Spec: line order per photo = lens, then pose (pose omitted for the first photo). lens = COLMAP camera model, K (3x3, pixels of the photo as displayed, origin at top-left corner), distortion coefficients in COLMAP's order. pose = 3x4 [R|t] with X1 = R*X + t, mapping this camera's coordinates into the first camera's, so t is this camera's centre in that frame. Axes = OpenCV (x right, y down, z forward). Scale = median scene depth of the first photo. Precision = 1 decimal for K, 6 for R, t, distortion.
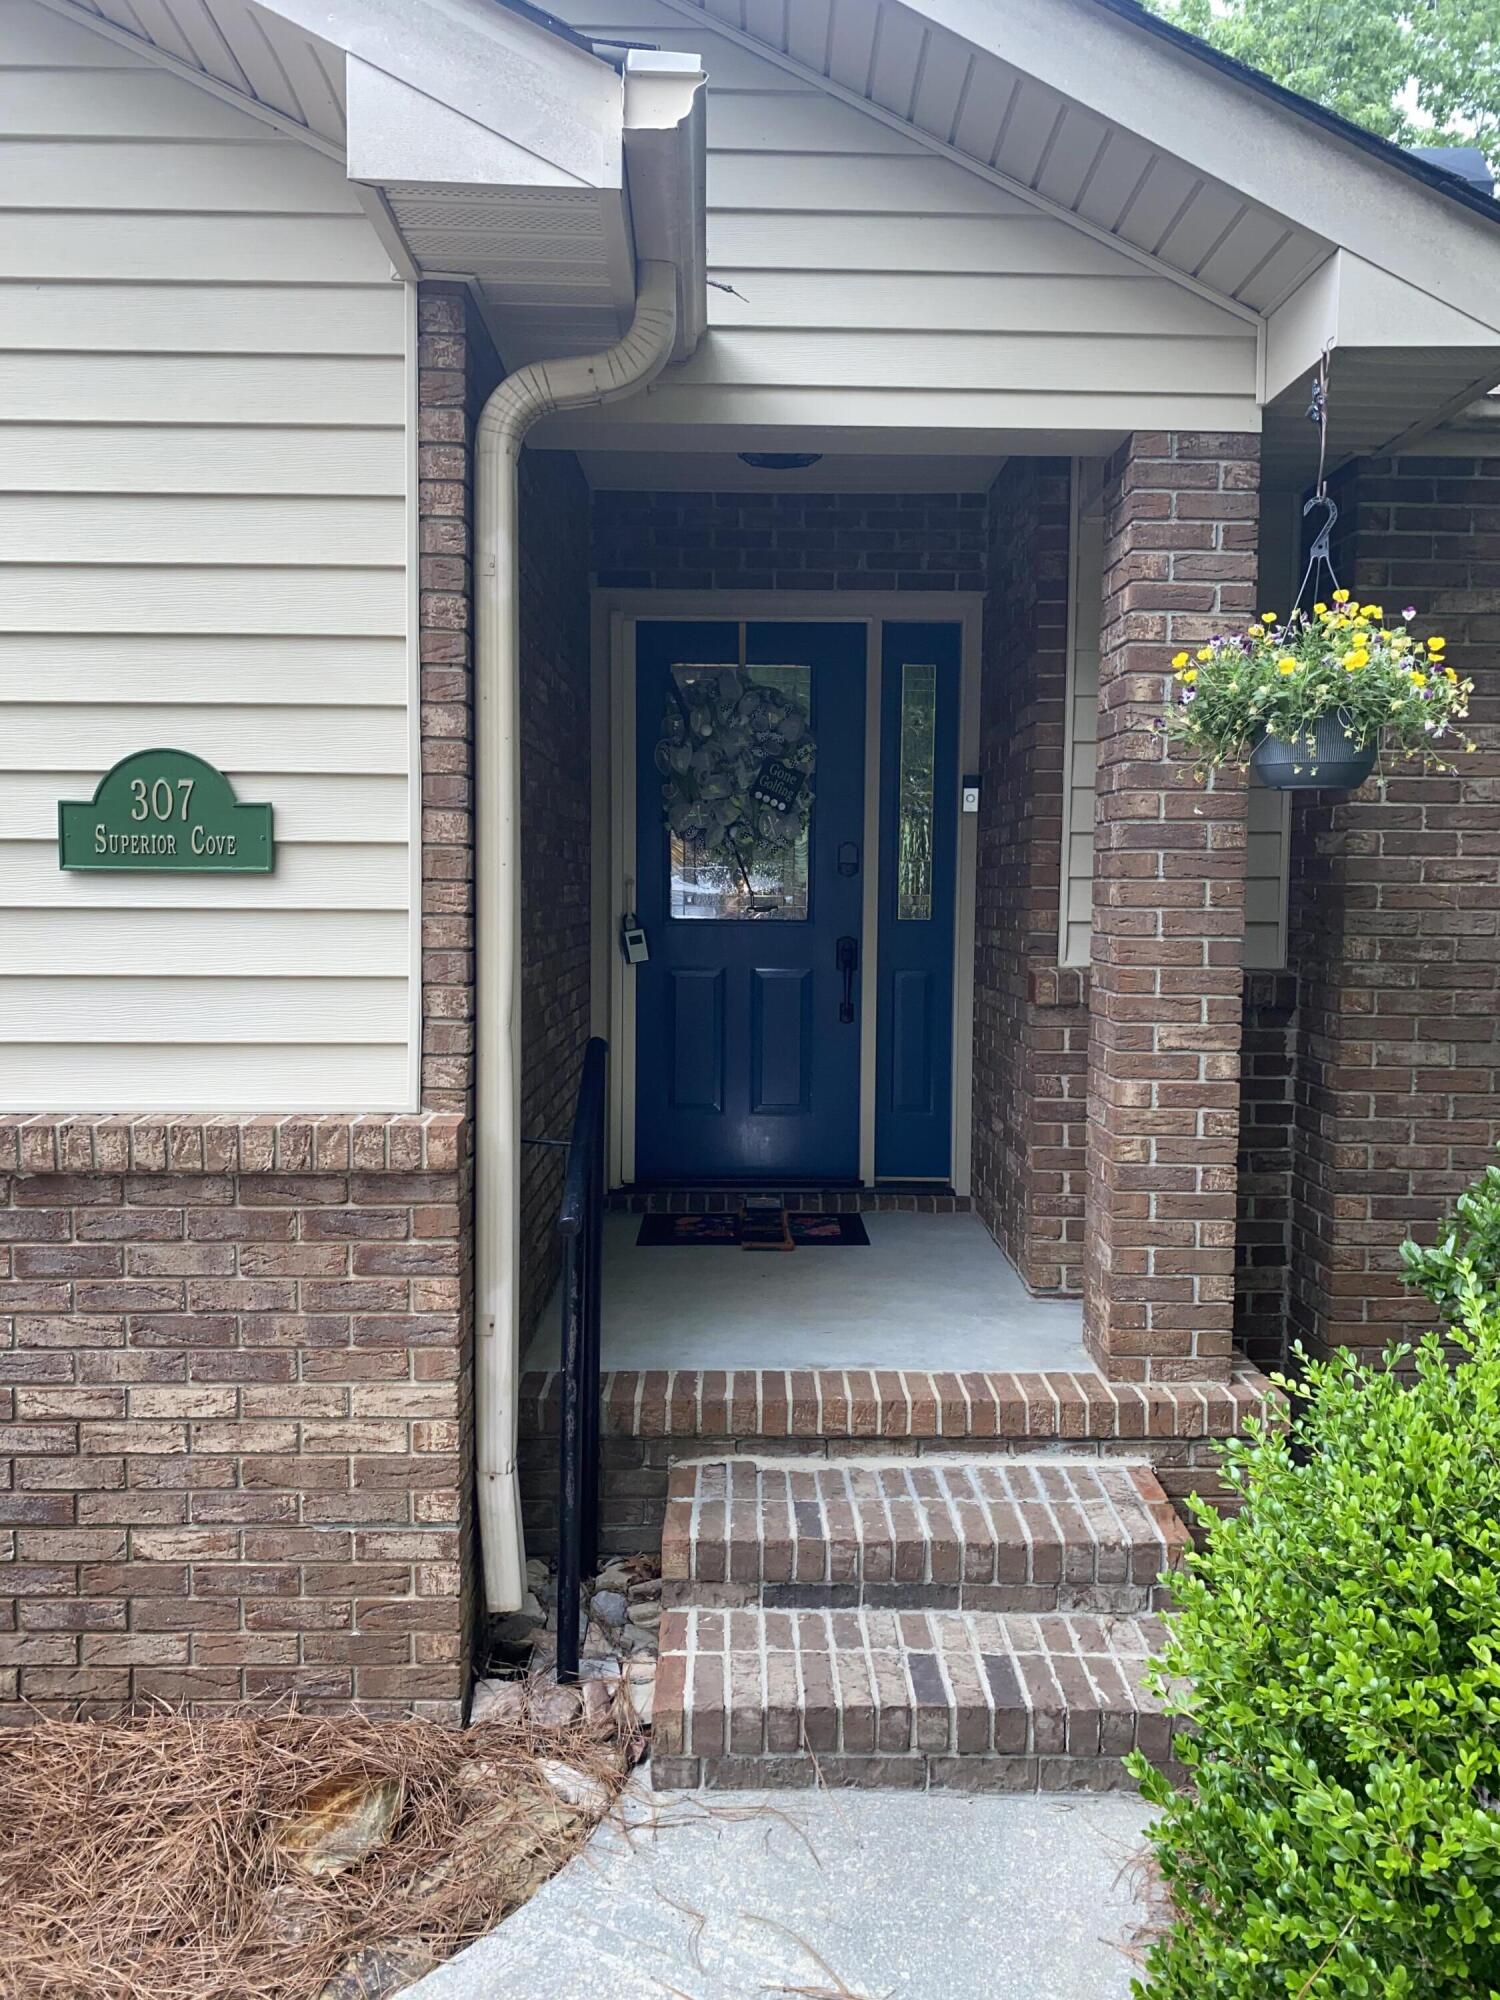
lens RADIAL K [[1610.4, 0, 750.7], [0, 1610.4, 1020.4], [0, 0, 1]] dist [0.000576, 0.107056]
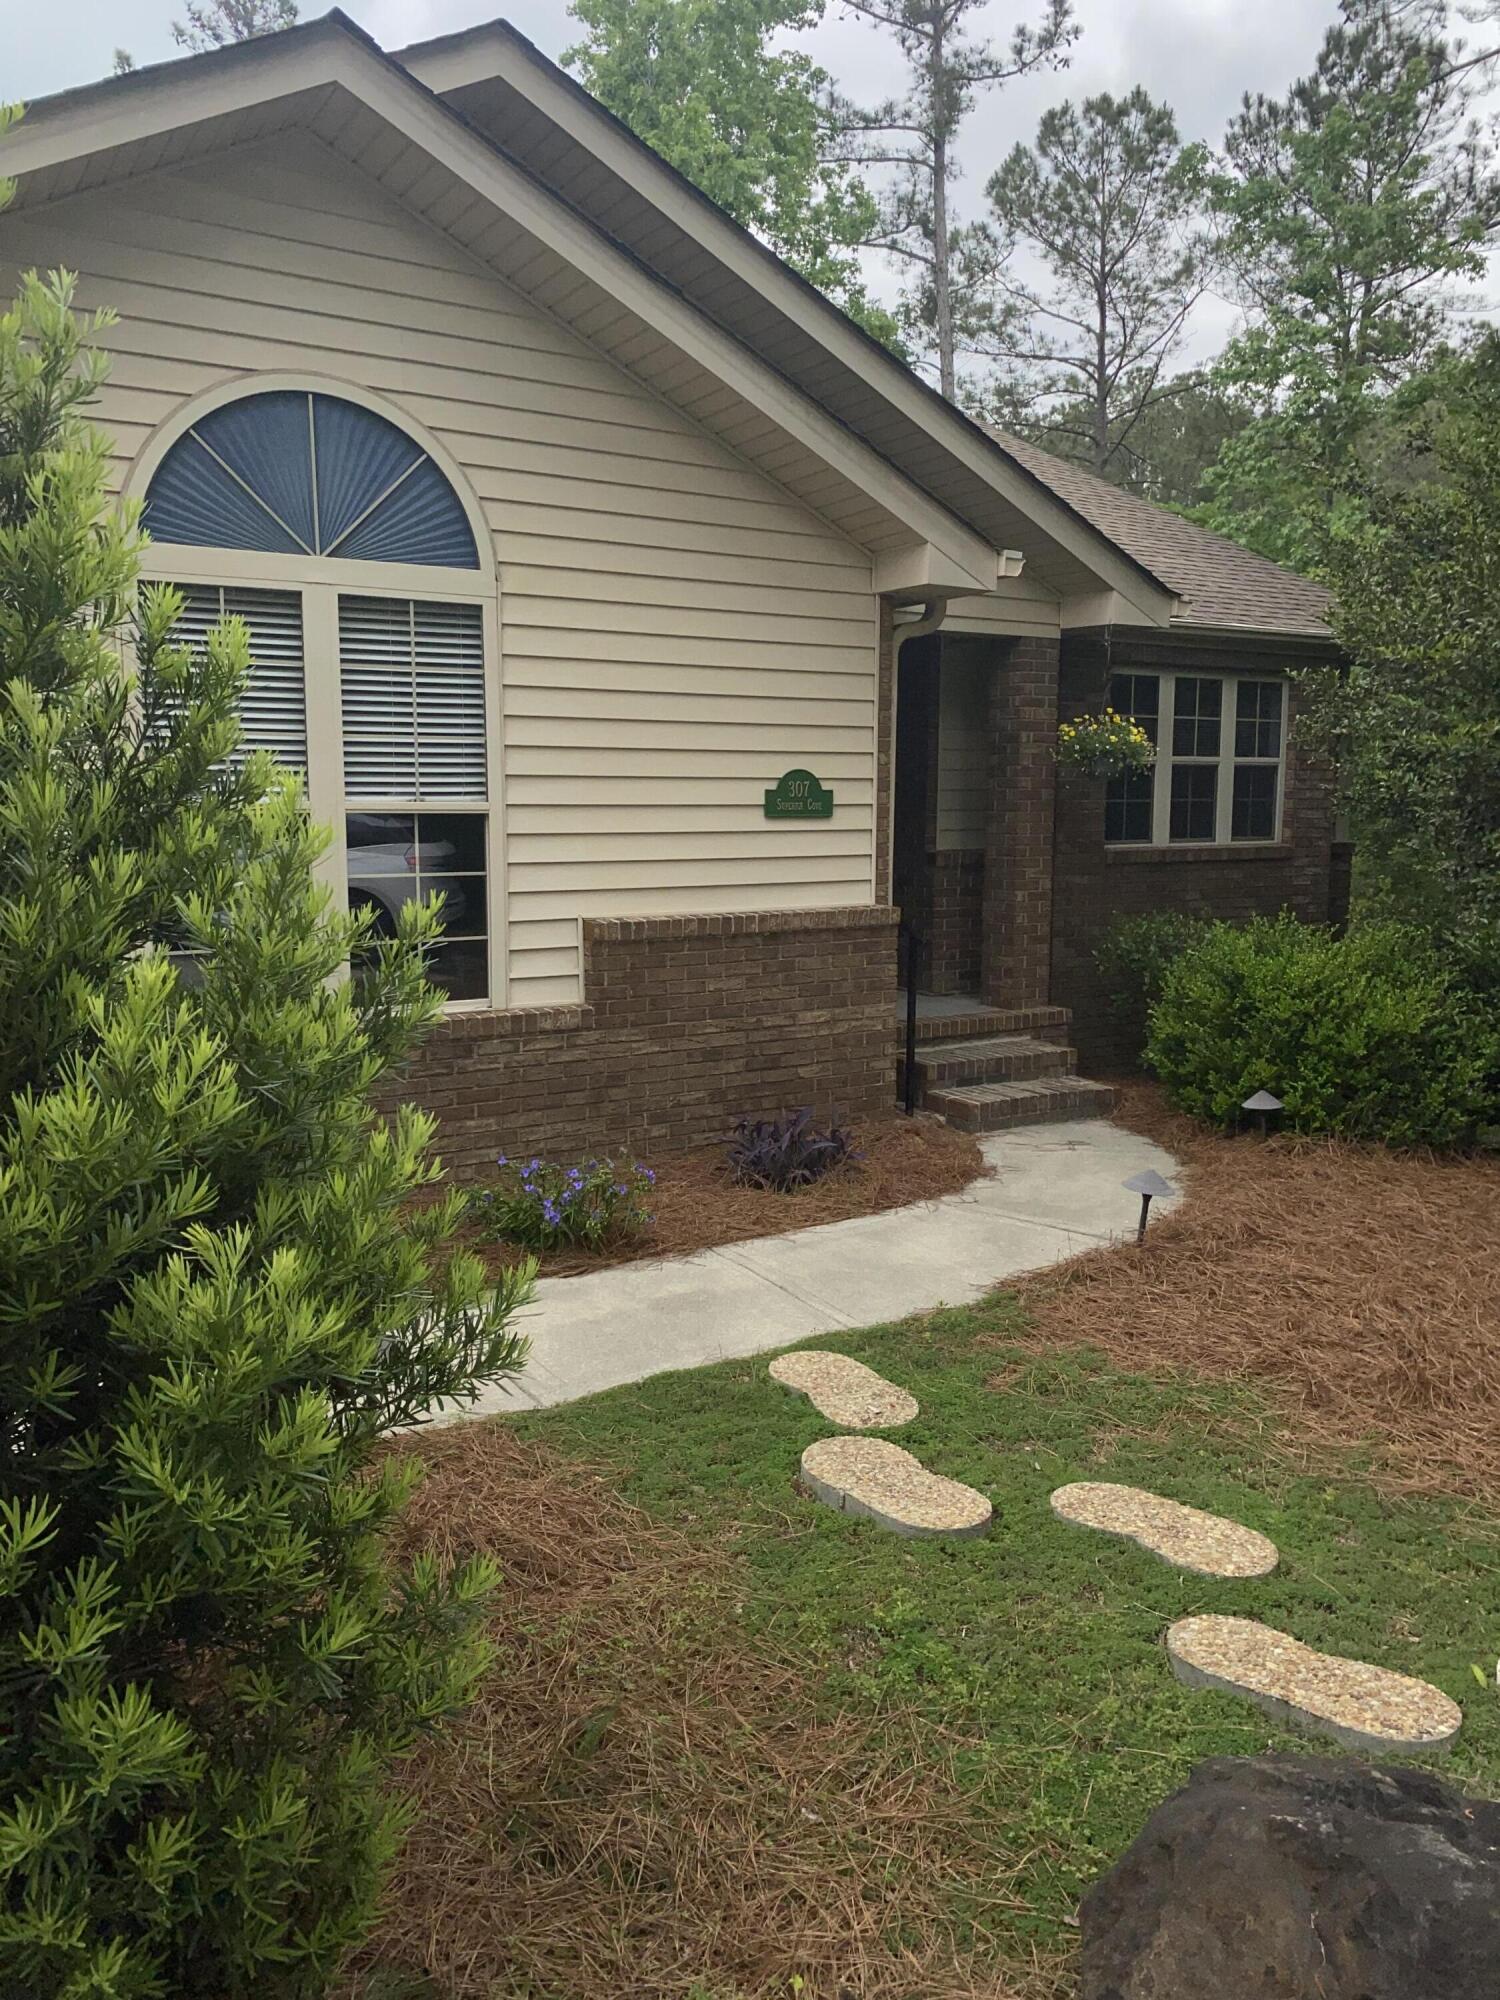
lens RADIAL K [[1525.5, 0, 750.0], [0, 1525.5, 1000.0], [0, 0, 1]] dist [0.155200, -0.226083]
pose [[0.866666, -0.068807, 0.494122, -1.676043], [0.037946, 0.996666, 0.072232, 0.022303], [-0.497444, -0.043851, 0.866387, -1.122965]]
